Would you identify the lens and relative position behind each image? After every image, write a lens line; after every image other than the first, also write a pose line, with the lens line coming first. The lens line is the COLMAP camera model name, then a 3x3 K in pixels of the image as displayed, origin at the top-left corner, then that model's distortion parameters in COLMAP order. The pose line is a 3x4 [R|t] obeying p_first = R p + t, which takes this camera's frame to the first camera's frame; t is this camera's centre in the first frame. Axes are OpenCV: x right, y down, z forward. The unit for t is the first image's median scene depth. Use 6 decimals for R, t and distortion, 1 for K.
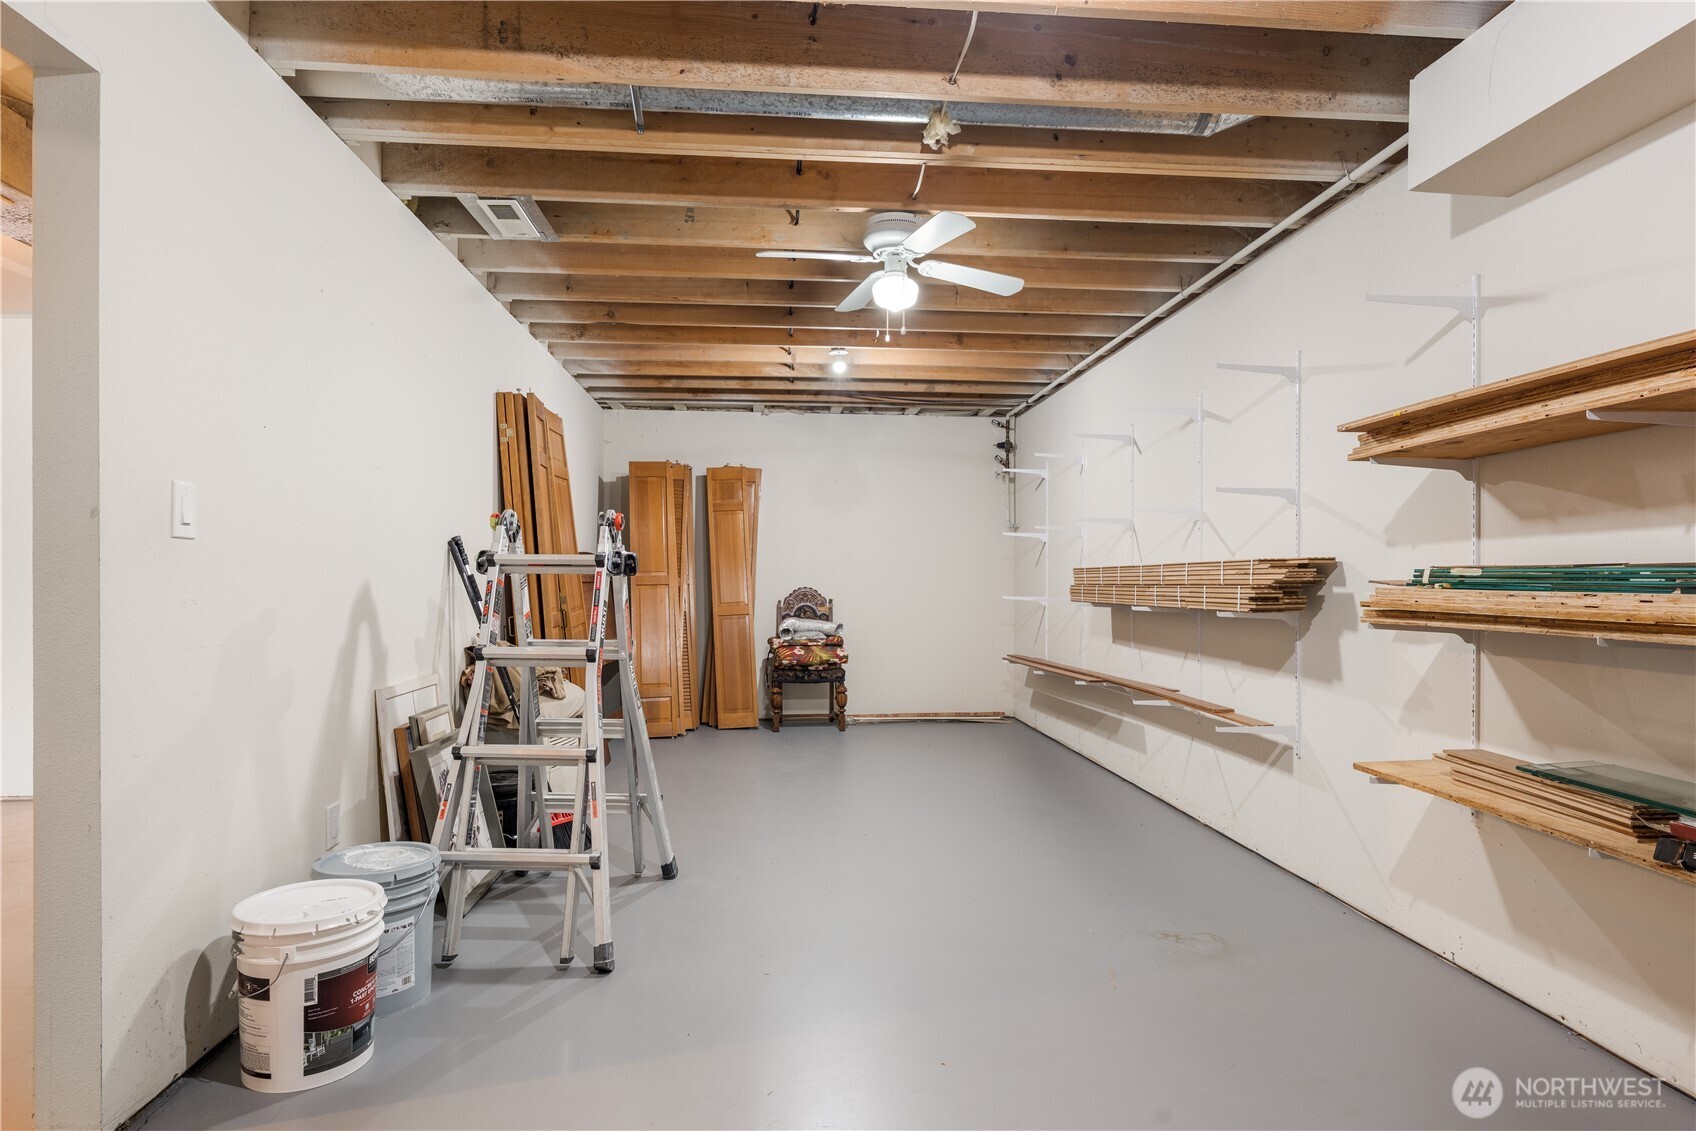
lens RADIAL K [[935.1, 0, 848.0], [0, 935.1, 578.6], [0, 0, 1]] dist [-0.007898, 0.000115]
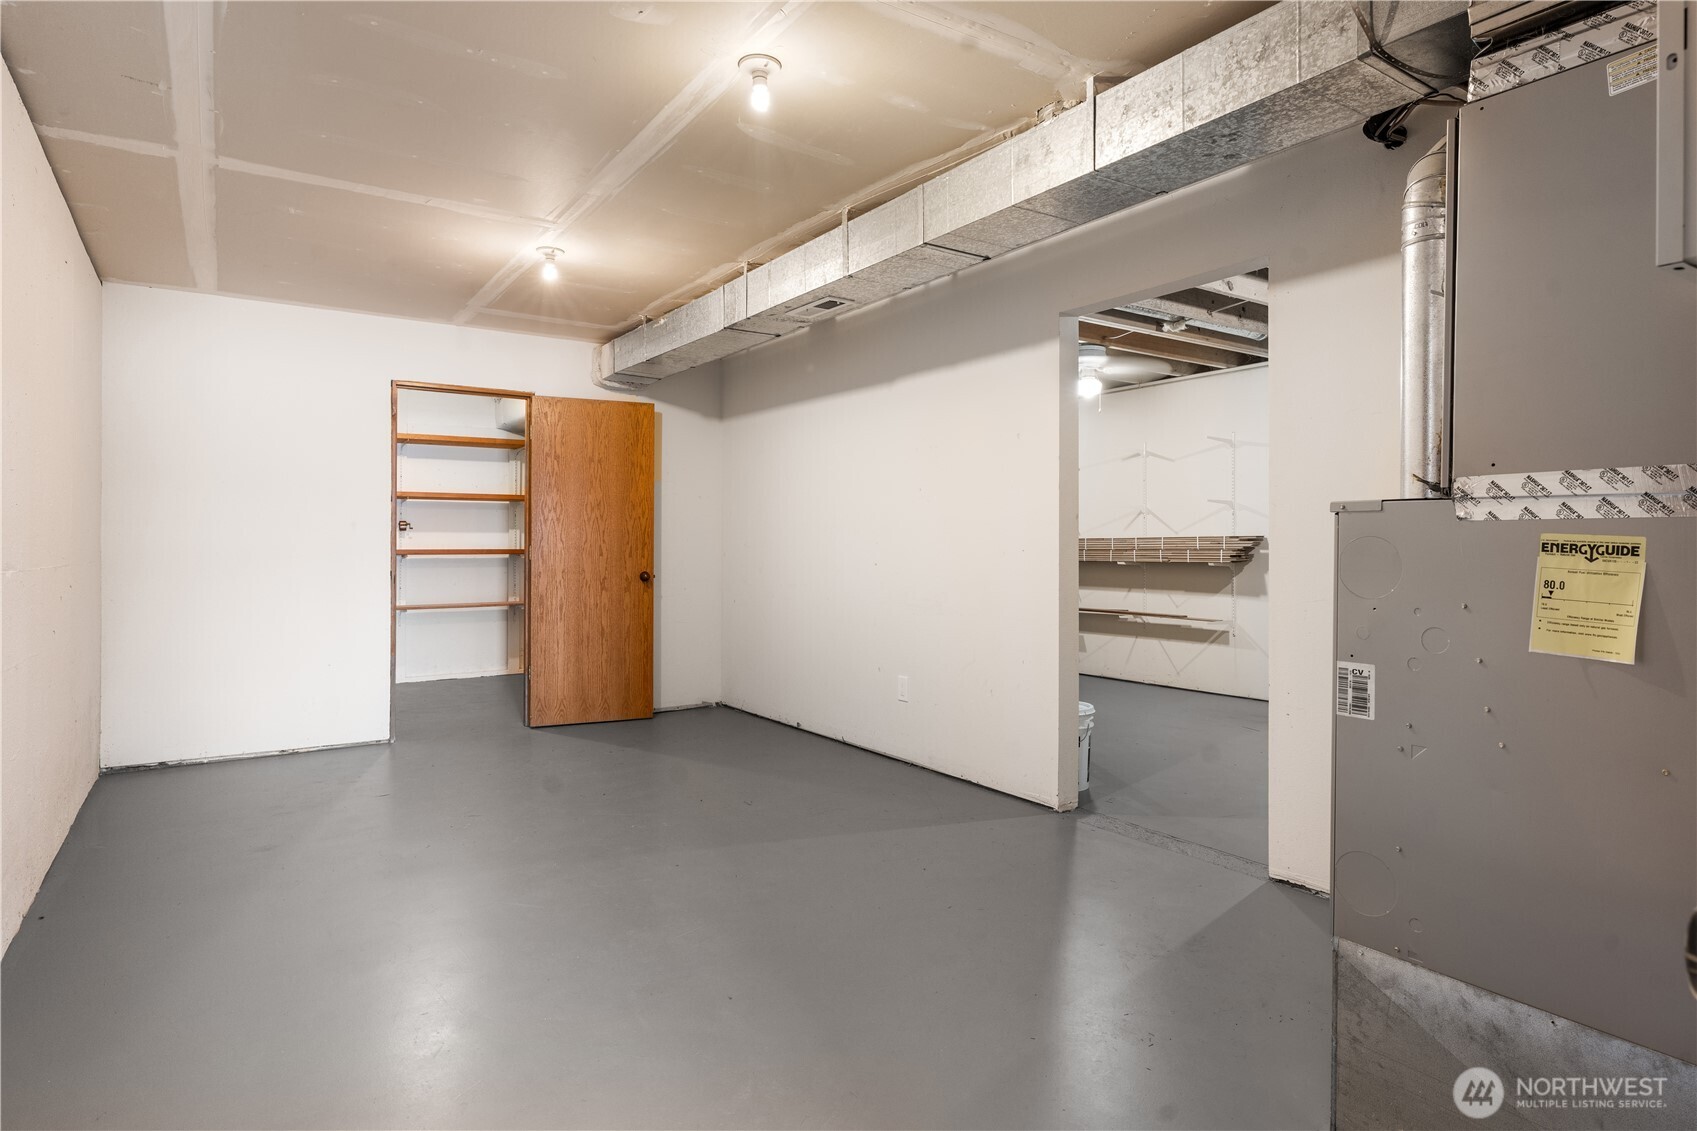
lens RADIAL K [[935.6, 0, 849.2], [0, 935.6, 552.2], [0, 0, 1]] dist [-0.007898, 0.000115]
pose [[0.873696, -0.006399, 0.486431, -1.199117], [0.003279, 0.999968, 0.007264, -0.003893], [-0.486462, -0.004751, 0.873689, -0.341247]]
